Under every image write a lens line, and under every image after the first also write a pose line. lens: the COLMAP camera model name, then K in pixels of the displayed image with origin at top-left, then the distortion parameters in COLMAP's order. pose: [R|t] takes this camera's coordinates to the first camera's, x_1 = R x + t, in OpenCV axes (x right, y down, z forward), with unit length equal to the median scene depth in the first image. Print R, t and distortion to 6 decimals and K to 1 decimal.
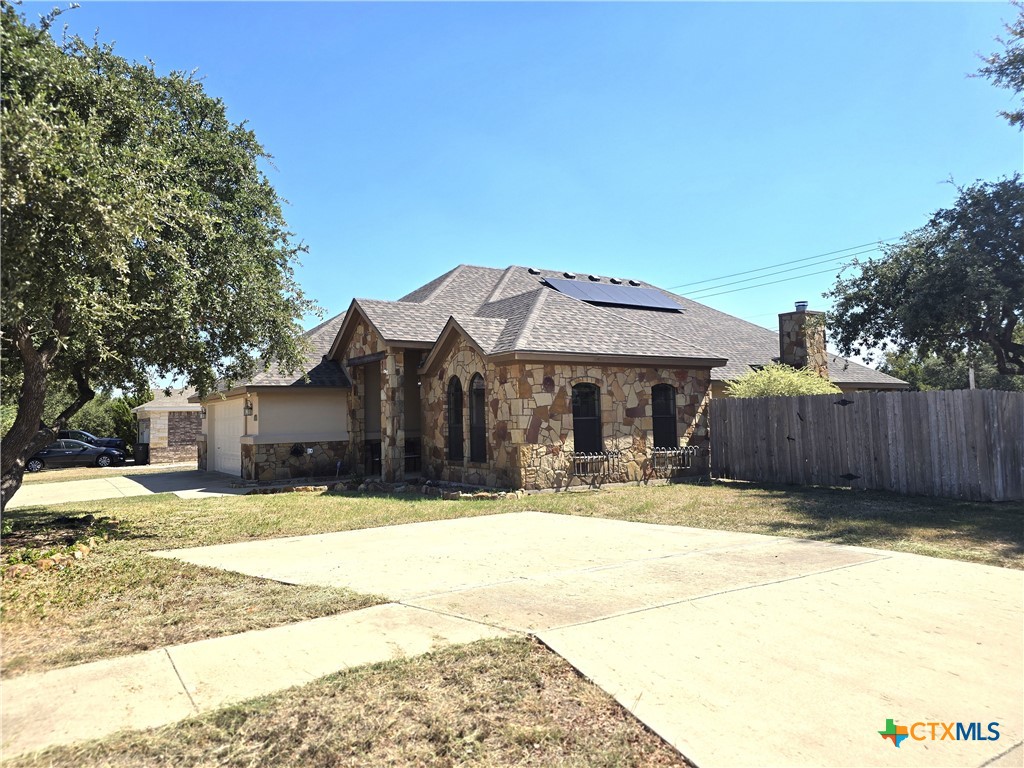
lens RADIAL K [[702.0, 0, 513.4], [0, 702.0, 379.9], [0, 0, 1]] dist [0.034613, -0.006084]
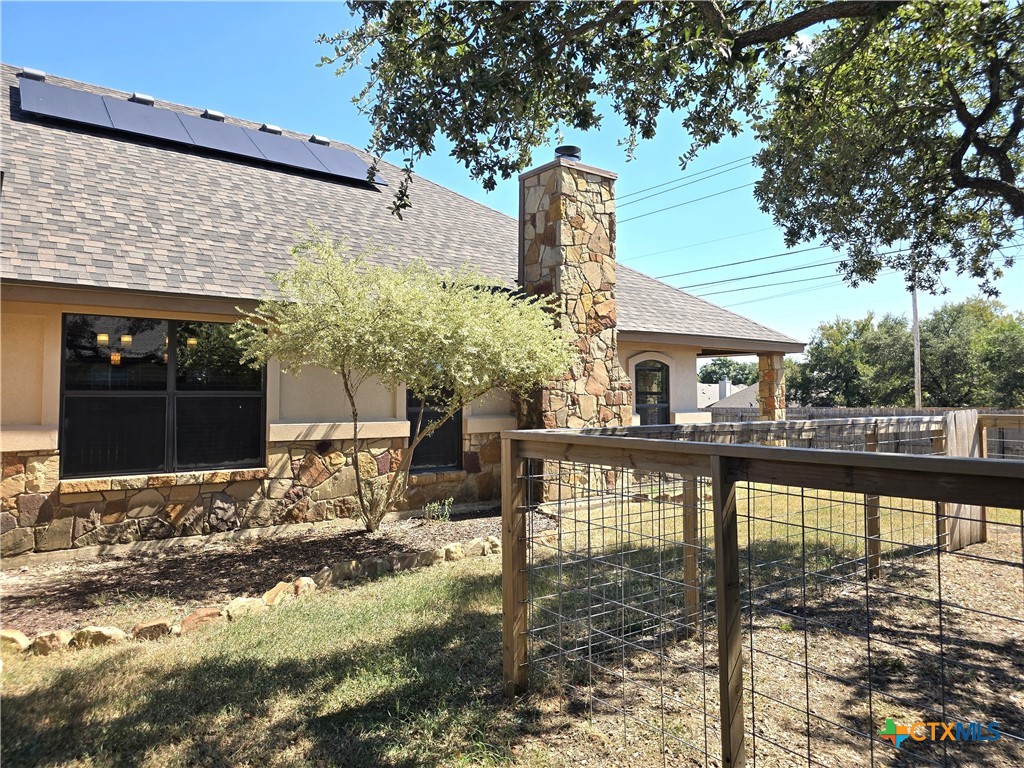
lens RADIAL K [[702.0, 0, 513.9], [0, 702.0, 383.6], [0, 0, 1]] dist [0.034613, -0.006084]
pose [[0.998088, 0.022249, 0.057659, 0.352905], [-0.024503, 0.998951, 0.038680, 0.022409], [-0.056738, -0.040019, 0.997587, 0.549715]]
